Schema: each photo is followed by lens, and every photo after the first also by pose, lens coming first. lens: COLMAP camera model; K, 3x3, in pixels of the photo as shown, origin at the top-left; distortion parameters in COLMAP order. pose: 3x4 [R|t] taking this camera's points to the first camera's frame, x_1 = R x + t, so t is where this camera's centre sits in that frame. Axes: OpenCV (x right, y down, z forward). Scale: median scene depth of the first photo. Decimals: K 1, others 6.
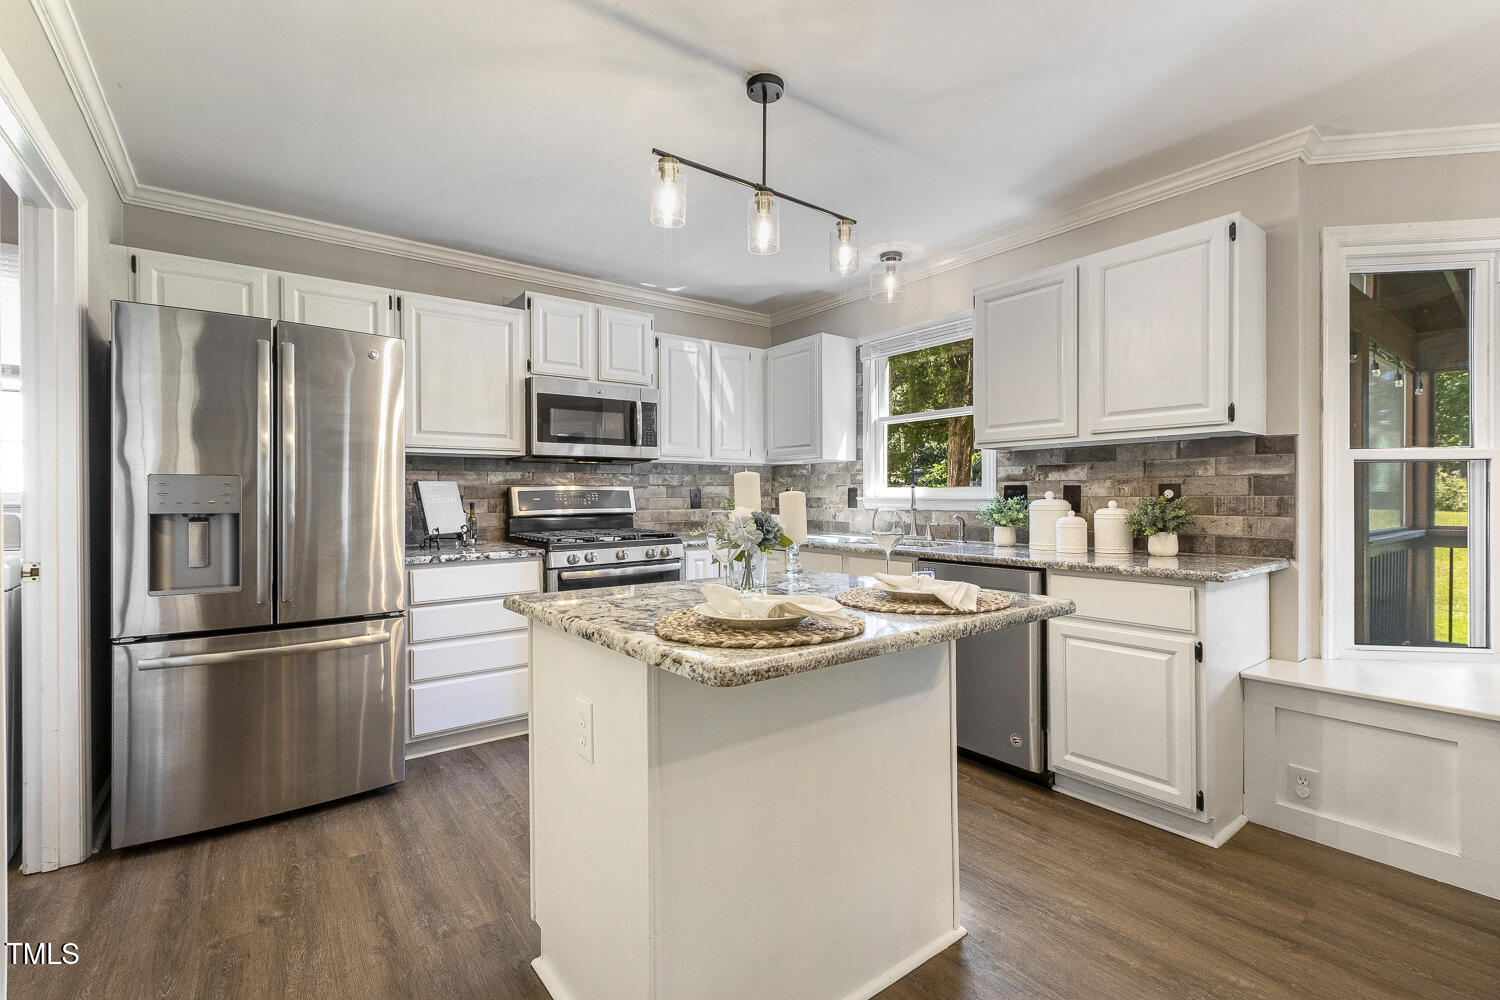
lens RADIAL K [[662.6, 0, 747.7], [0, 662.6, 497.4], [0, 0, 1]] dist [-0.000424, -0.000066]
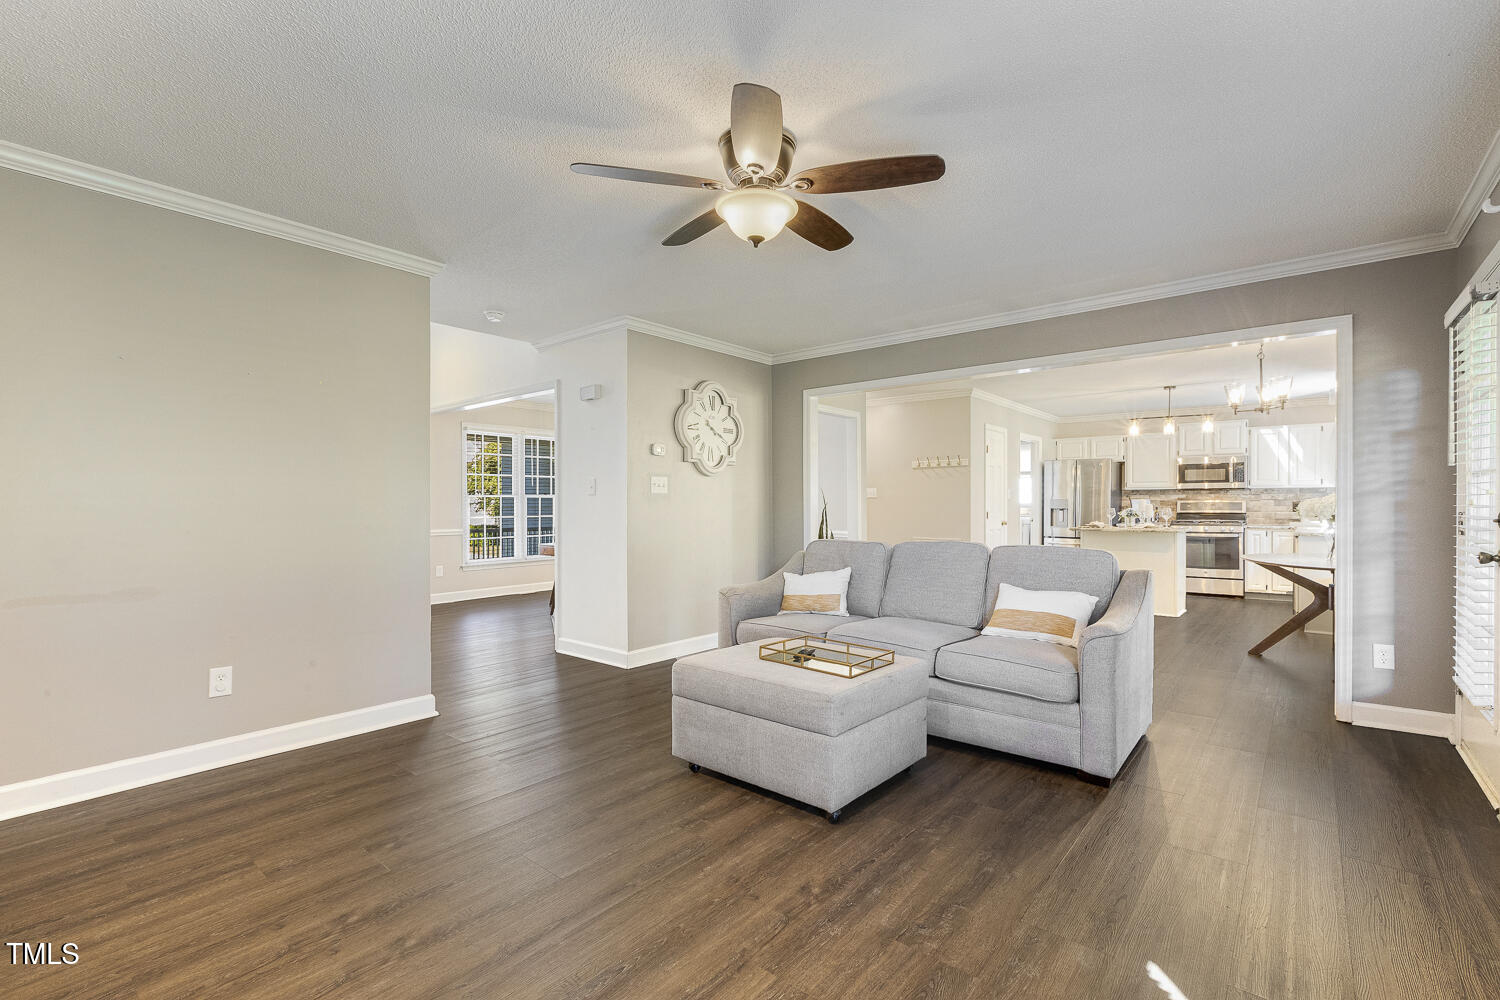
lens RADIAL K [[662.6, 0, 748.1], [0, 662.6, 504.1], [0, 0, 1]] dist [-0.000424, -0.000066]
pose [[0.225151, 0.001842, -0.974322, 1.655850], [-0.005654, 0.999984, 0.000584, 0.003465], [0.974308, 0.005377, 0.225157, -1.097897]]
